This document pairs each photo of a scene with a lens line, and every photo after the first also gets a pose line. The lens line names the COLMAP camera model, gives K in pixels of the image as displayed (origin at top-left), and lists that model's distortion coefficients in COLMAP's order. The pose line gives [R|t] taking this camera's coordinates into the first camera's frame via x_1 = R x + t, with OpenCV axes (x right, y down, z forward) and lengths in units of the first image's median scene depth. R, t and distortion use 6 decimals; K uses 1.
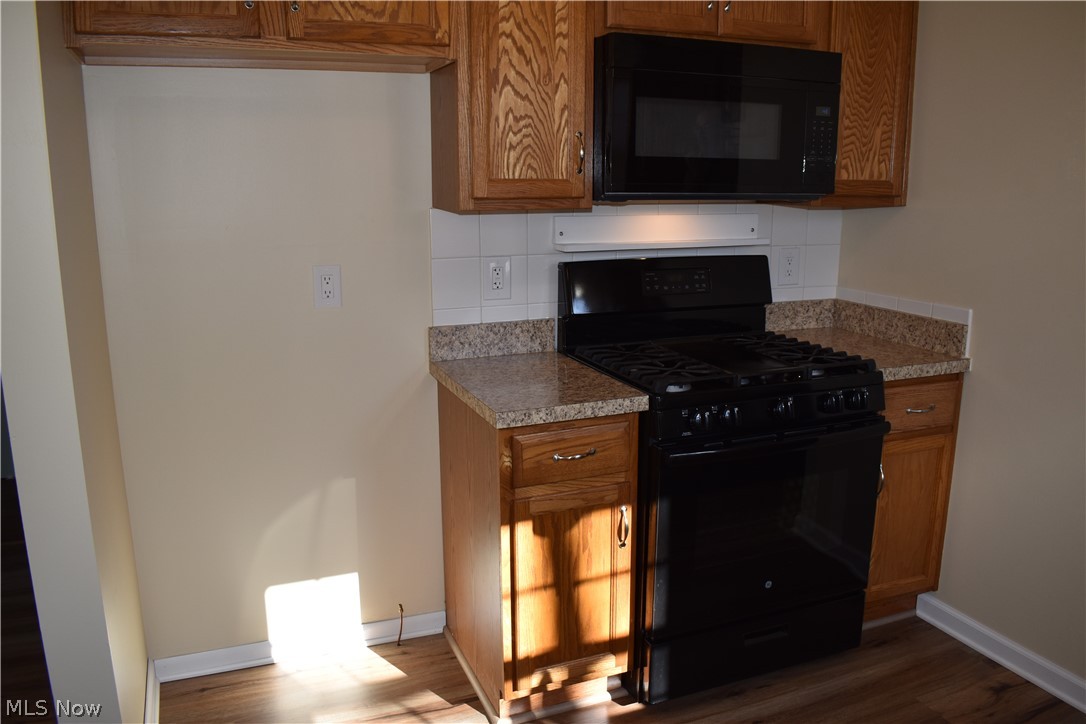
lens RADIAL K [[840.8, 0, 546.8], [0, 840.8, 362.5], [0, 0, 1]] dist [-0.093212, 0.010397]
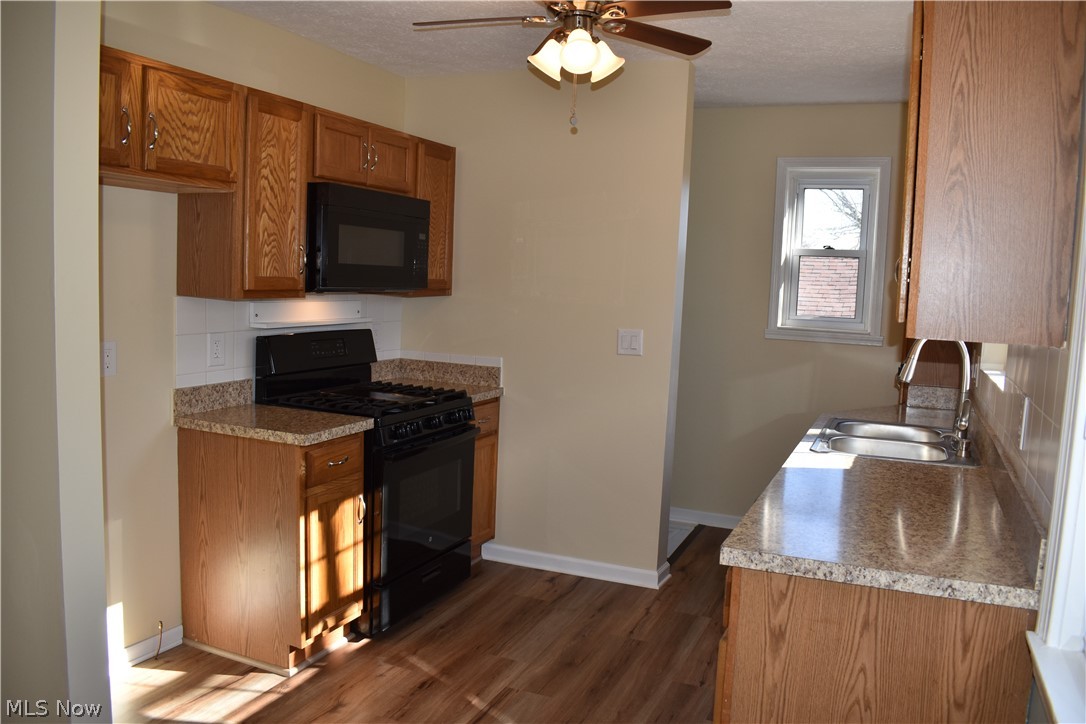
lens RADIAL K [[840.8, 0, 540.6], [0, 840.8, 362.9], [0, 0, 1]] dist [-0.093212, 0.010397]
pose [[0.724149, -0.042315, 0.688344, -0.638557], [0.108802, 0.992626, -0.053442, 0.048195], [-0.681006, 0.113593, 0.723413, -0.298753]]
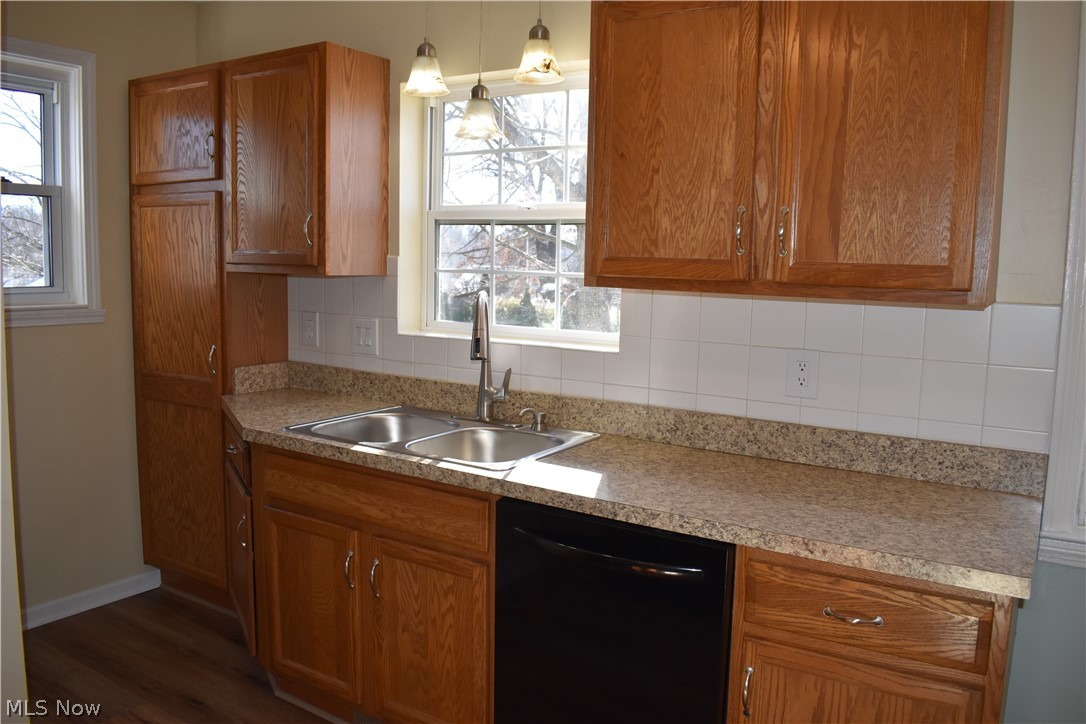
lens RADIAL K [[840.8, 0, 544.2], [0, 840.8, 362.7], [0, 0, 1]] dist [-0.093212, 0.010397]
pose [[-0.581723, -0.113177, 0.805474, 0.111754], [0.148628, 0.958809, 0.242063, -0.379277], [-0.799692, 0.260530, -0.540940, 1.759453]]
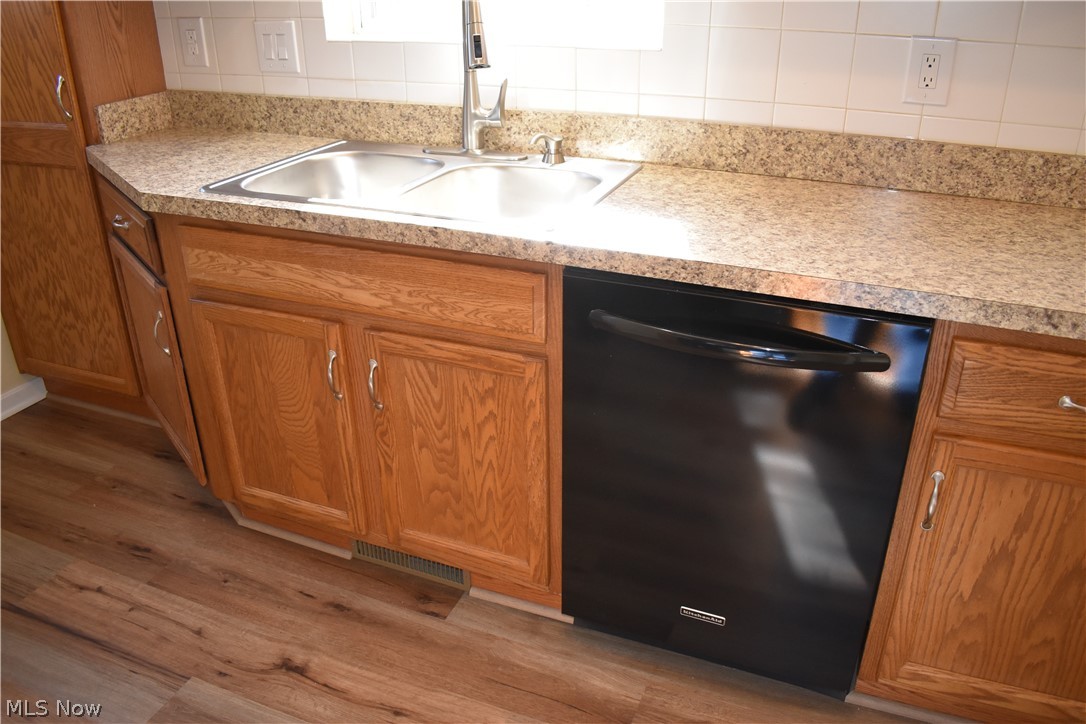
lens RADIAL K [[840.8, 0, 545.1], [0, 840.8, 363.5], [0, 0, 1]] dist [-0.093212, 0.010397]
pose [[-0.718285, -0.306462, 0.624618, 0.746922], [0.148682, 0.809412, 0.568107, -0.292160], [-0.679677, 0.500932, -0.535823, 1.710377]]
